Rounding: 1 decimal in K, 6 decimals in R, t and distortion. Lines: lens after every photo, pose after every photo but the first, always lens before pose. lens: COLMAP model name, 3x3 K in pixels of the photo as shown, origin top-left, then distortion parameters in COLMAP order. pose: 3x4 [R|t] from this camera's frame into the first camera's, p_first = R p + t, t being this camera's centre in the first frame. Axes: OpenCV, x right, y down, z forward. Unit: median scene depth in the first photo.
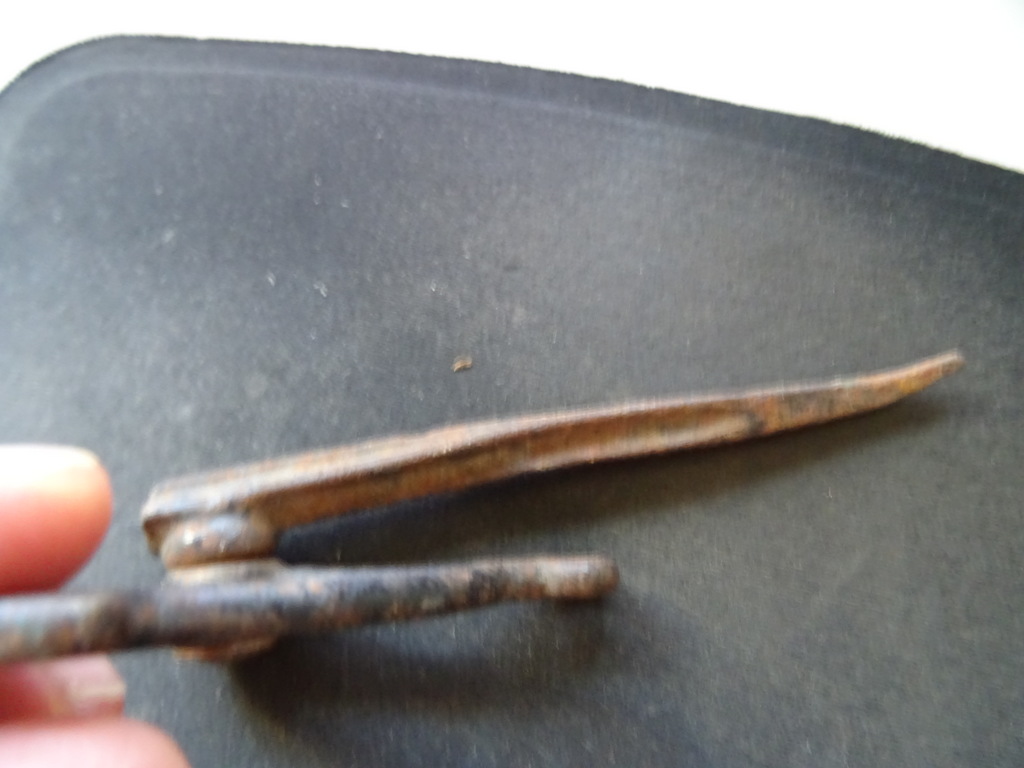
lens RADIAL K [[730.5, 0, 512.0], [0, 730.5, 384.0], [0, 0, 1]] dist [0.006305, -0.016424]
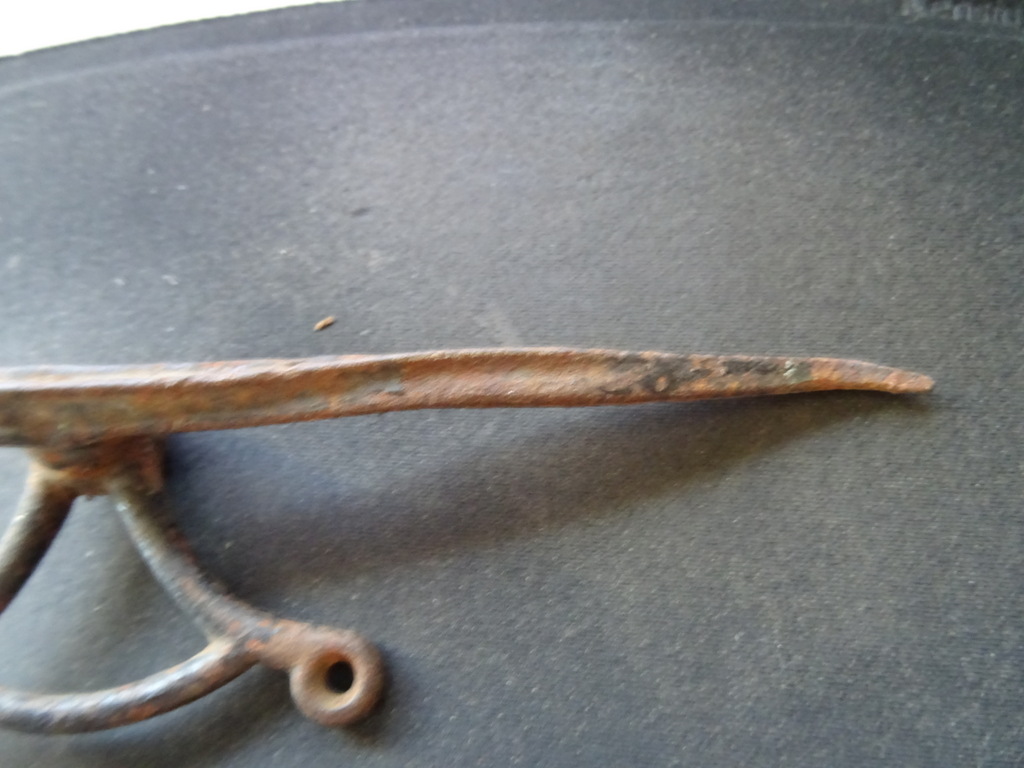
lens RADIAL K [[730.5, 0, 512.0], [0, 730.5, 384.0], [0, 0, 1]] dist [0.006305, -0.016424]
pose [[0.974871, -0.218577, -0.043027, 0.183083], [0.220270, 0.974638, 0.039527, 0.063281], [0.033296, -0.048011, 0.998292, 0.054528]]
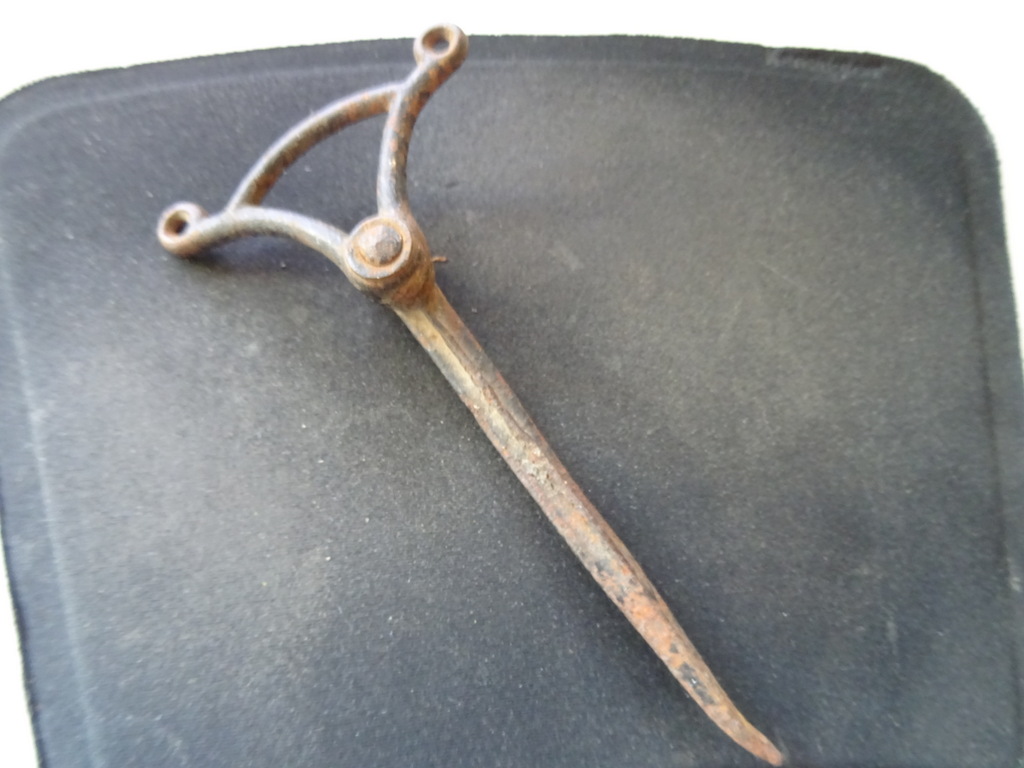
lens RADIAL K [[724.9, 0, 514.4], [0, 724.9, 382.5], [0, 0, 1]] dist [0.002507, -0.005838]
pose [[0.927414, -0.295263, 0.229616, -0.307086], [0.288539, 0.955385, 0.063125, 0.137084], [-0.238010, 0.007710, 0.971232, -0.317628]]
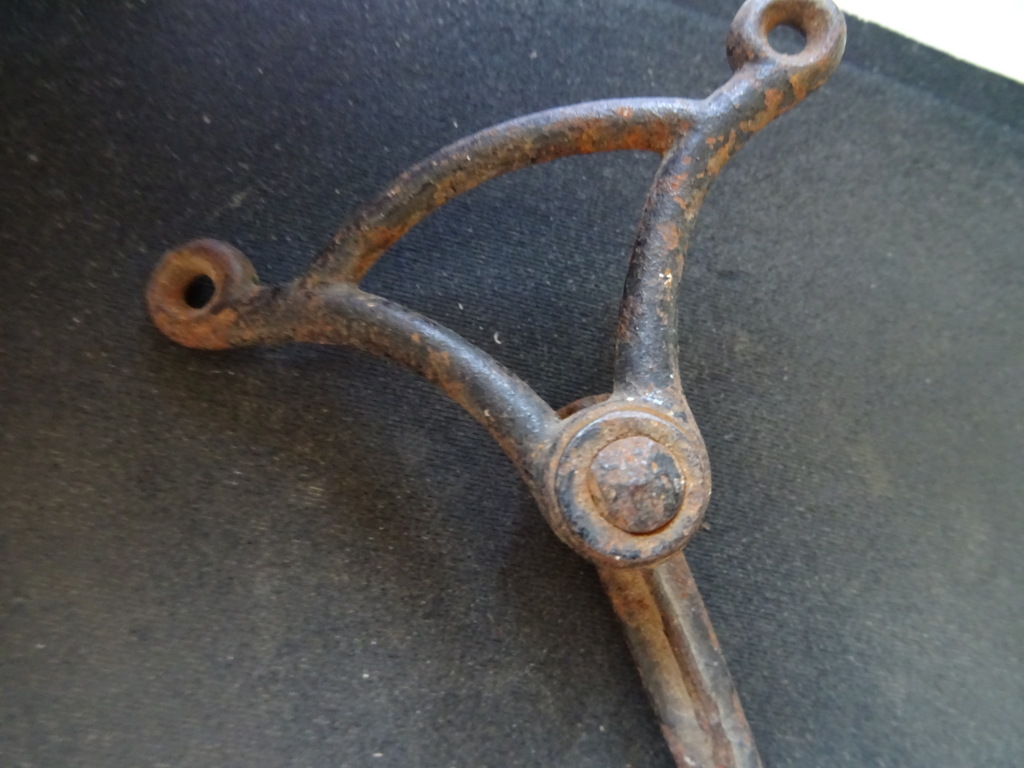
lens RADIAL K [[730.5, 0, 512.0], [0, 730.5, 384.0], [0, 0, 1]] dist [0.006305, -0.016424]
pose [[0.970201, -0.000921, 0.242300, -0.402043], [-0.051204, 0.976630, 0.208738, -0.194894], [-0.236830, -0.214924, 0.947480, 0.310888]]
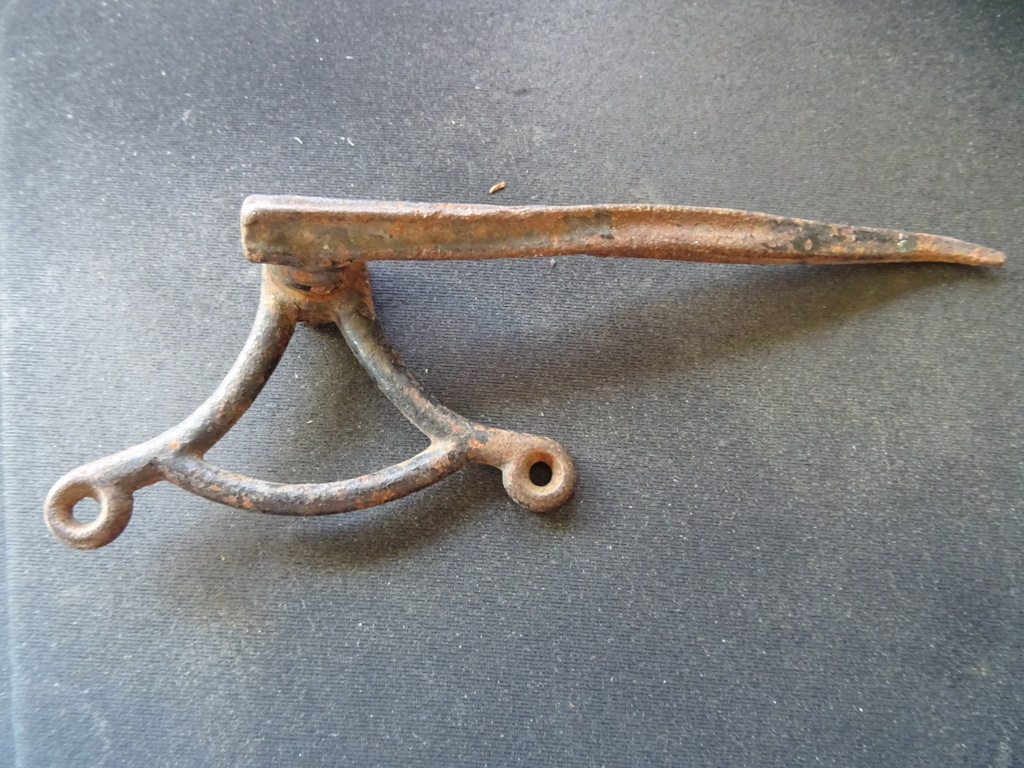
lens RADIAL K [[730.5, 0, 512.0], [0, 730.5, 384.0], [0, 0, 1]] dist [0.006305, -0.016424]
pose [[0.981819, -0.181335, 0.056125, -0.151032], [0.172585, 0.975862, 0.133817, 0.110205], [-0.079036, -0.121698, 0.989415, -0.099099]]
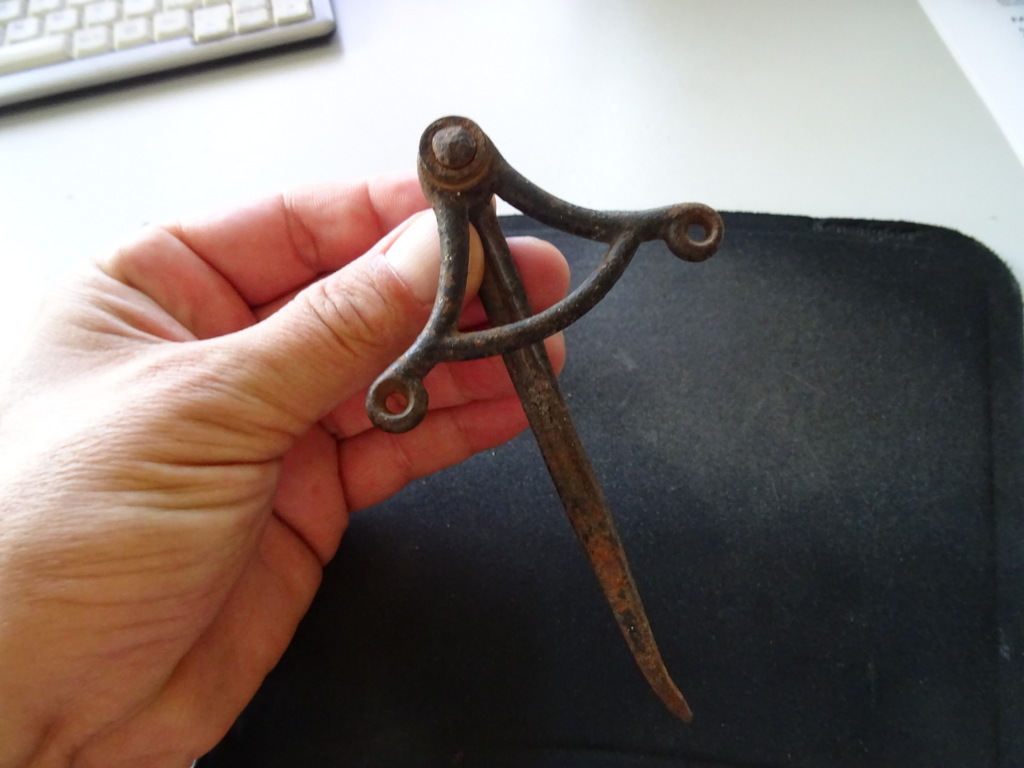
lens RADIAL K [[724.9, 0, 514.4], [0, 724.9, 382.5], [0, 0, 1]] dist [0.002507, -0.005838]
pose [[0.981773, -0.184793, 0.044430, -0.200943], [0.190033, 0.950556, -0.245621, 0.455217], [0.003156, 0.249587, 0.968347, -0.734022]]
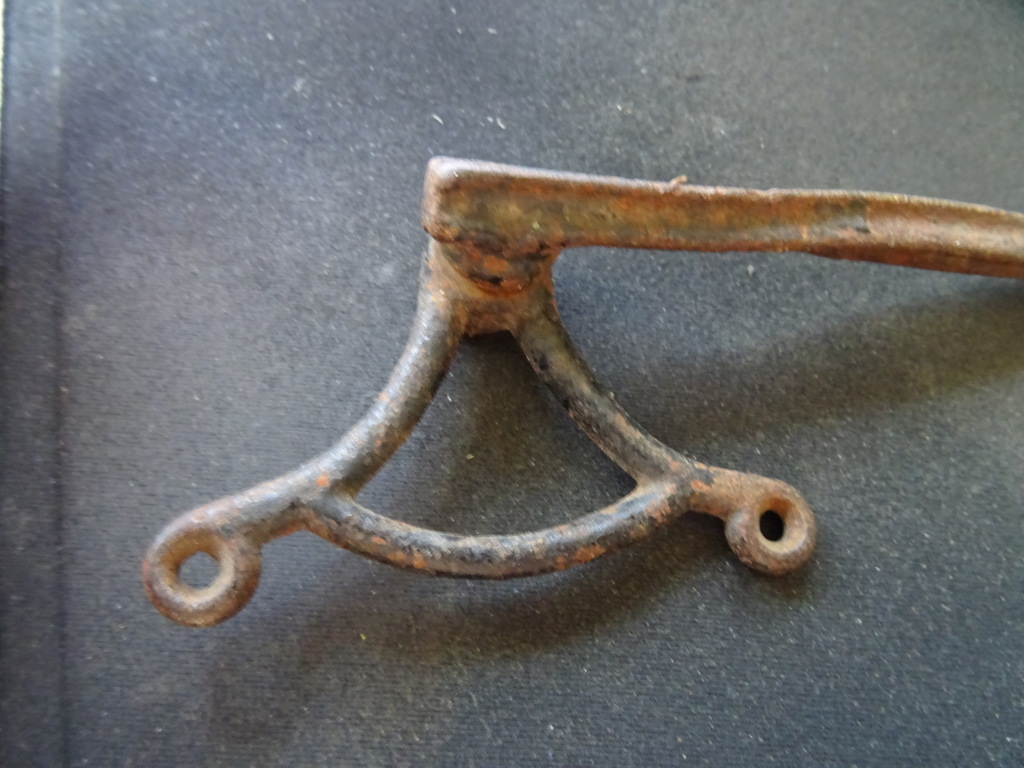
lens RADIAL K [[730.5, 0, 512.0], [0, 730.5, 384.0], [0, 0, 1]] dist [0.006305, -0.016424]
pose [[0.977998, -0.156548, 0.137884, -0.410213], [0.149291, 0.986876, 0.061553, 0.127575], [-0.145710, -0.039614, 0.988534, 0.116452]]
